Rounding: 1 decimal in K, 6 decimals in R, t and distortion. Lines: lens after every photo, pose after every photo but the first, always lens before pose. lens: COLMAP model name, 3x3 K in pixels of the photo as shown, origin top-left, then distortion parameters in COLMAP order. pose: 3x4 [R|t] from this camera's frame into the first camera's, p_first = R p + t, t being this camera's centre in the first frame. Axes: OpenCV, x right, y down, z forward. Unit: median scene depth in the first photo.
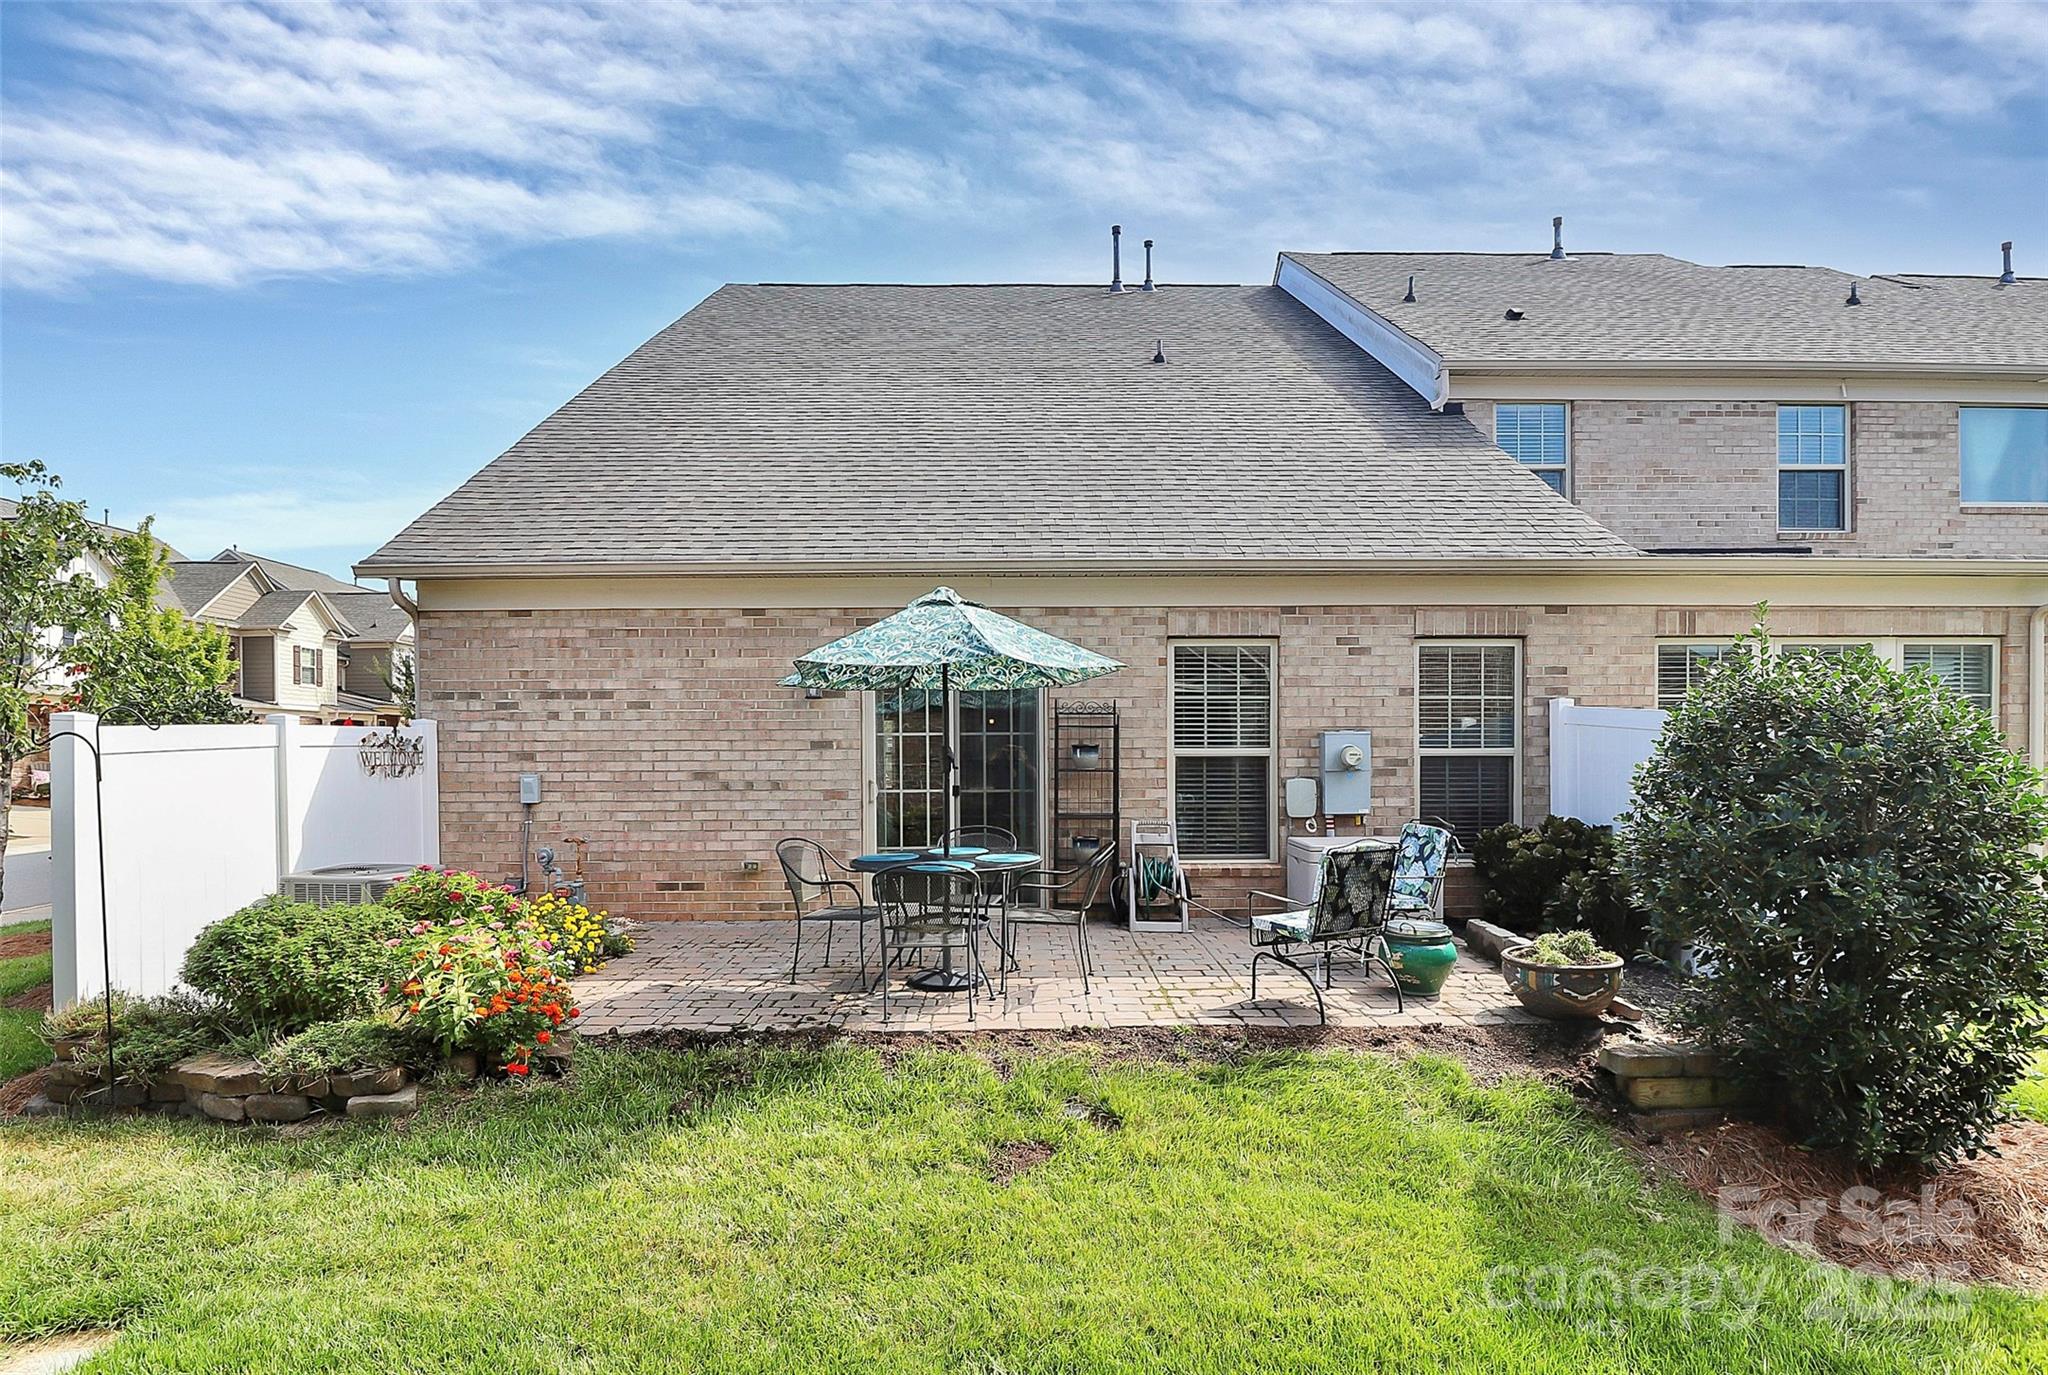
lens RADIAL K [[986.3, 0, 1065.8], [0, 986.3, 776.9], [0, 0, 1]] dist [-0.008230, 0.002068]
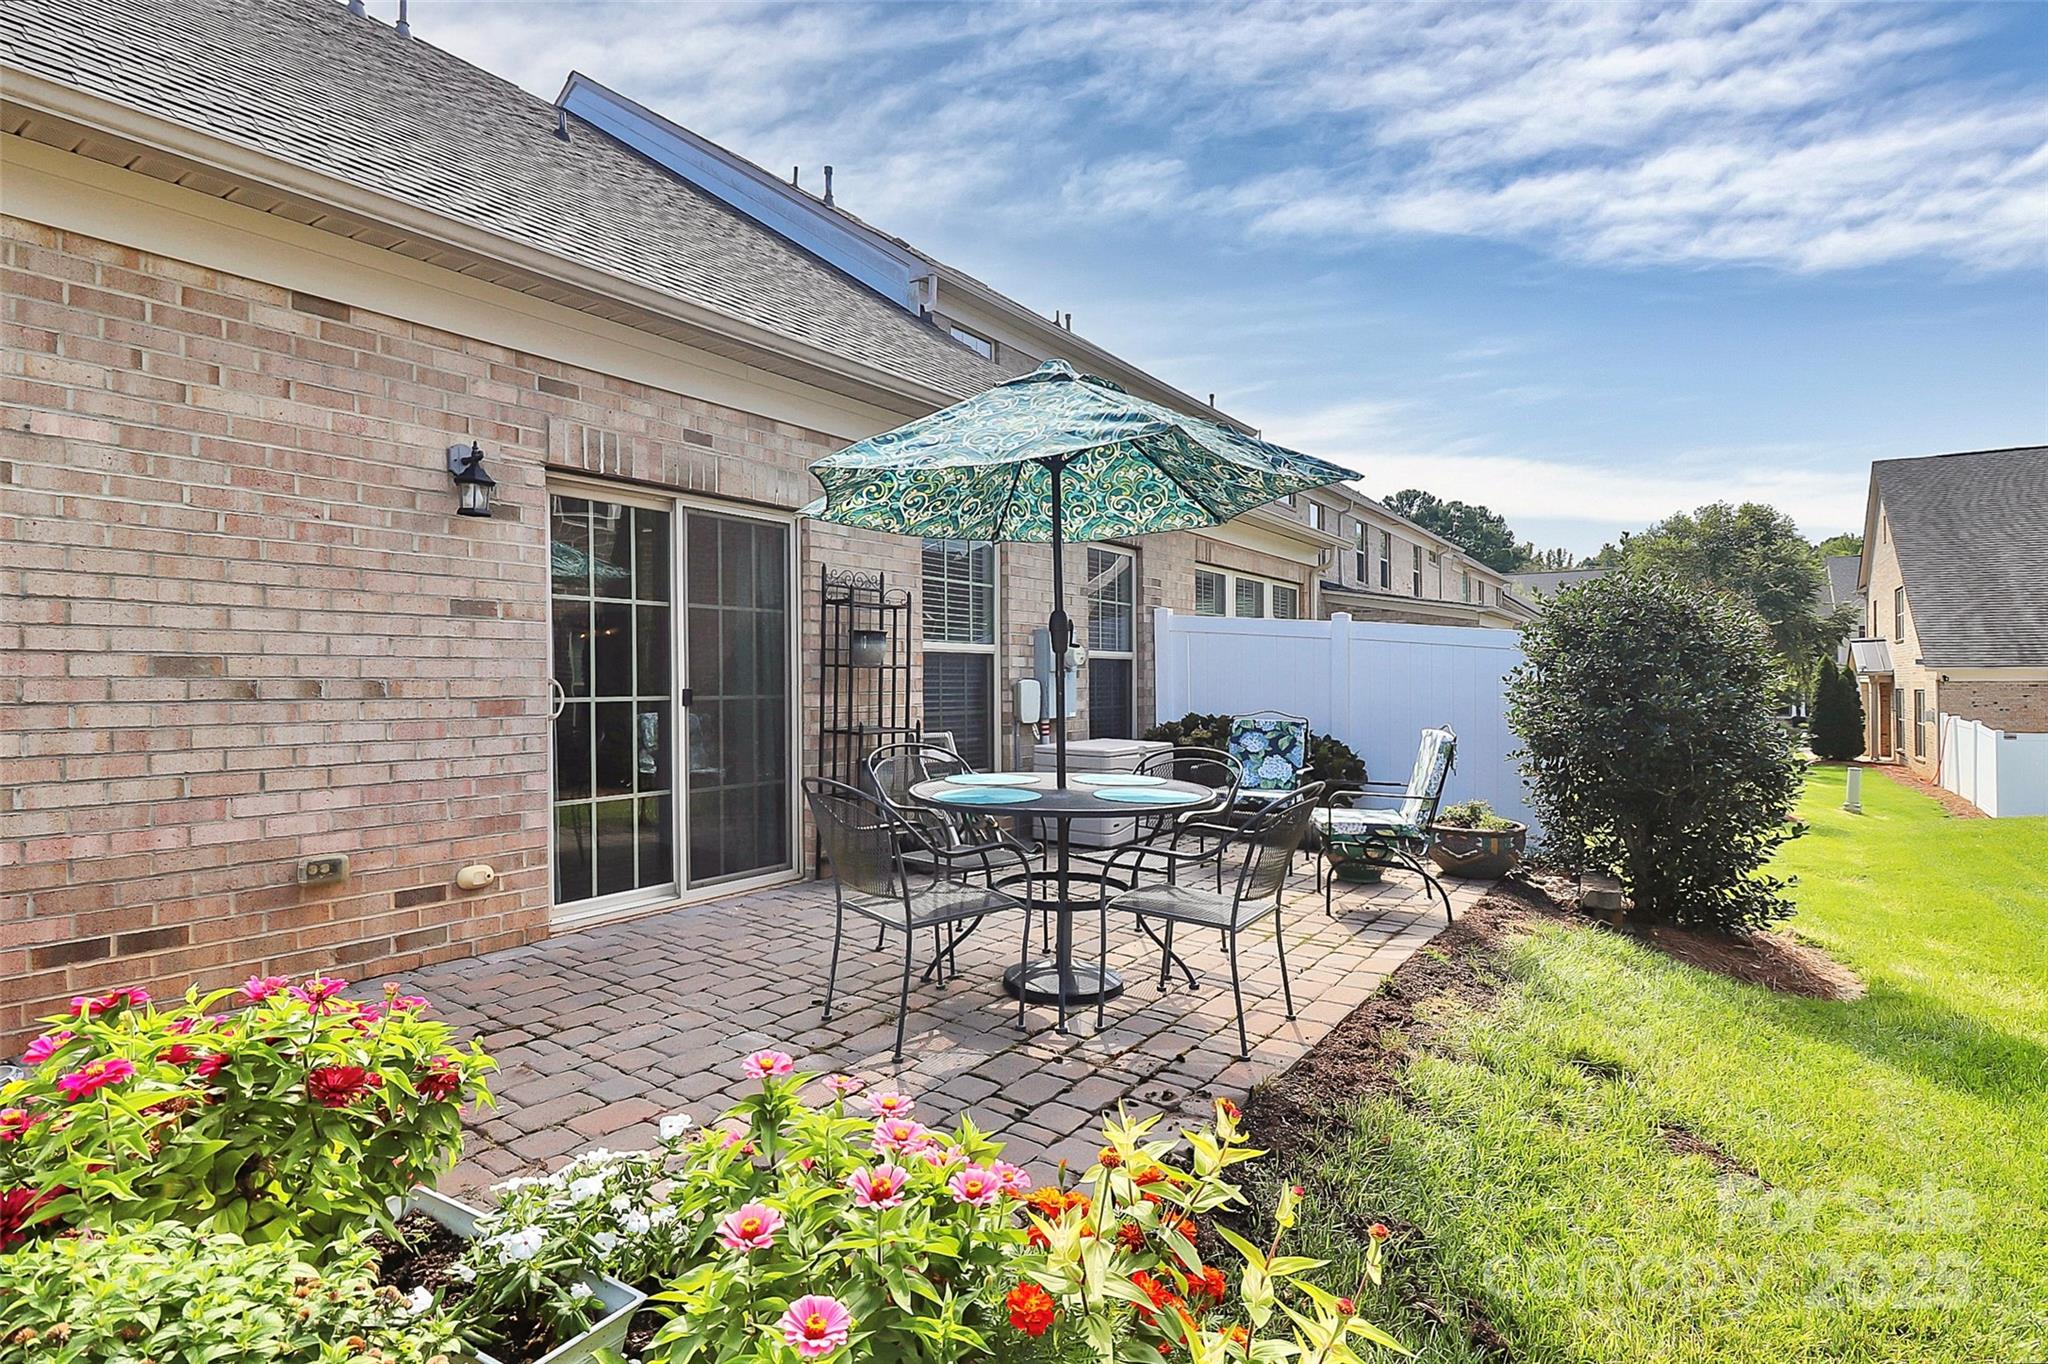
lens RADIAL K [[986.3, 0, 1003.0], [0, 986.3, 684.9], [0, 0, 1]] dist [-0.008230, 0.002068]
pose [[0.626841, 0.000432, 0.779147, -0.472422], [0.021641, 0.999604, -0.017965, 0.021746], [-0.778846, 0.028123, 0.626584, 0.475666]]
